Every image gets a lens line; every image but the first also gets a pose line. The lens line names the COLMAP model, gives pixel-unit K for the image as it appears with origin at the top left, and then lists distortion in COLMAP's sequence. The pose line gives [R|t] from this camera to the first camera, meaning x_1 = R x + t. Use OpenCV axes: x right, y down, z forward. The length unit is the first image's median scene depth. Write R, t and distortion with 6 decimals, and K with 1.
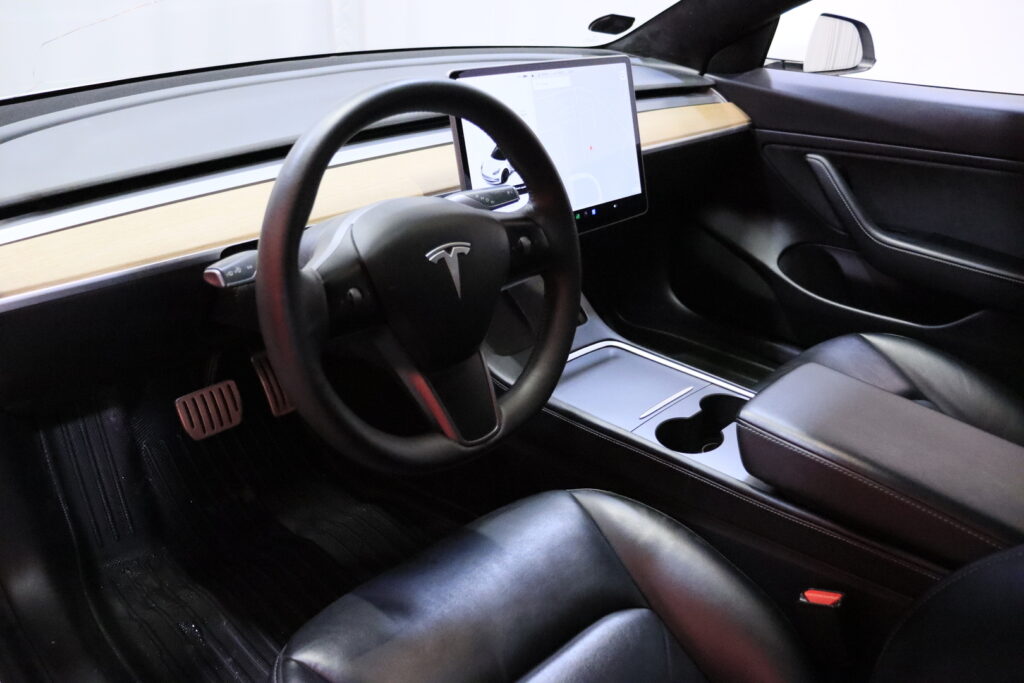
lens RADIAL K [[826.8, 0, 484.7], [0, 826.8, 344.9], [0, 0, 1]] dist [-0.190303, 0.154861]
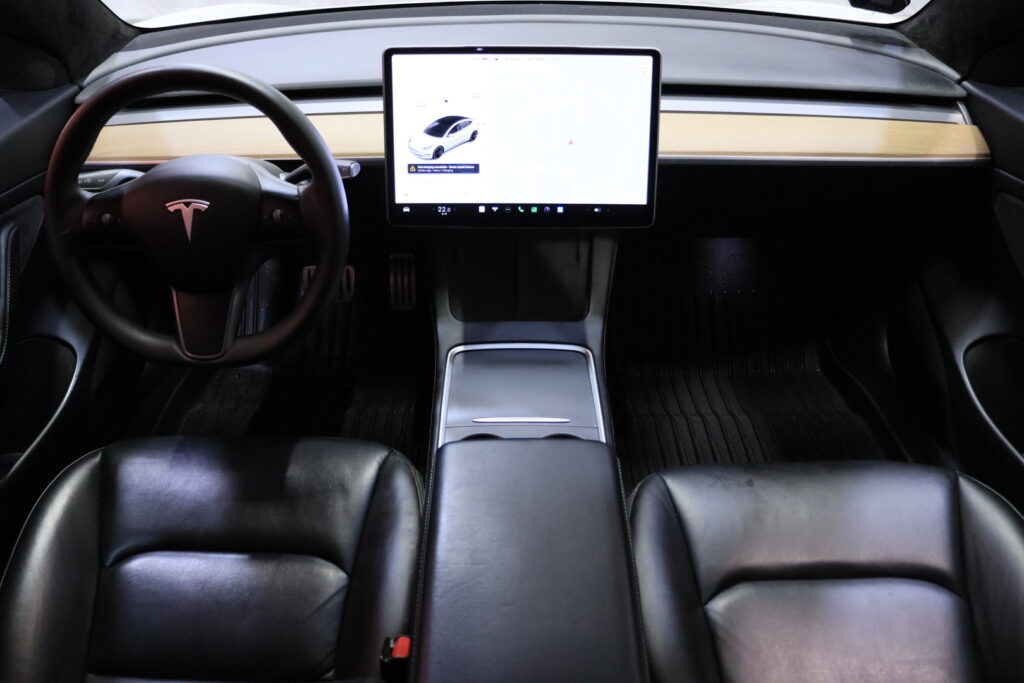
lens RADIAL K [[826.8, 0, 484.7], [0, 826.8, 344.9], [0, 0, 1]] dist [-0.190303, 0.154861]
pose [[0.706553, 0.362995, -0.607468, 0.794951], [-0.286485, 0.931652, 0.223498, -0.229599], [0.647077, 0.016117, 0.762254, 0.250343]]
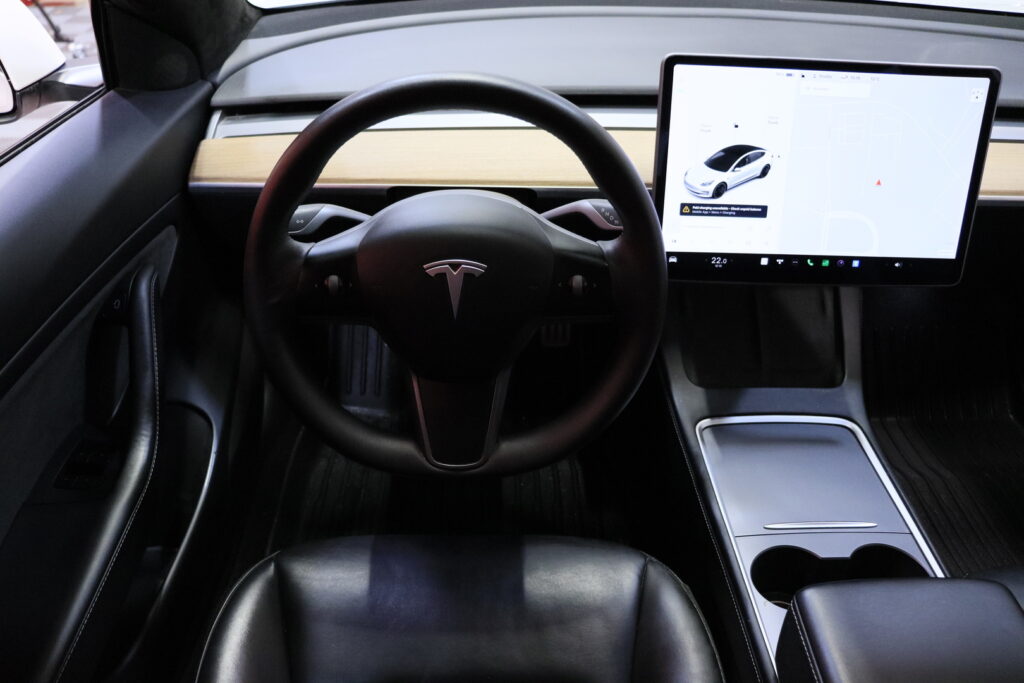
lens RADIAL K [[826.8, 0, 484.7], [0, 826.8, 344.9], [0, 0, 1]] dist [-0.190303, 0.154861]
pose [[0.721552, 0.383559, -0.576407, 0.388715], [-0.298272, 0.923514, 0.241155, -0.189815], [0.624817, -0.002079, 0.780768, 0.213242]]
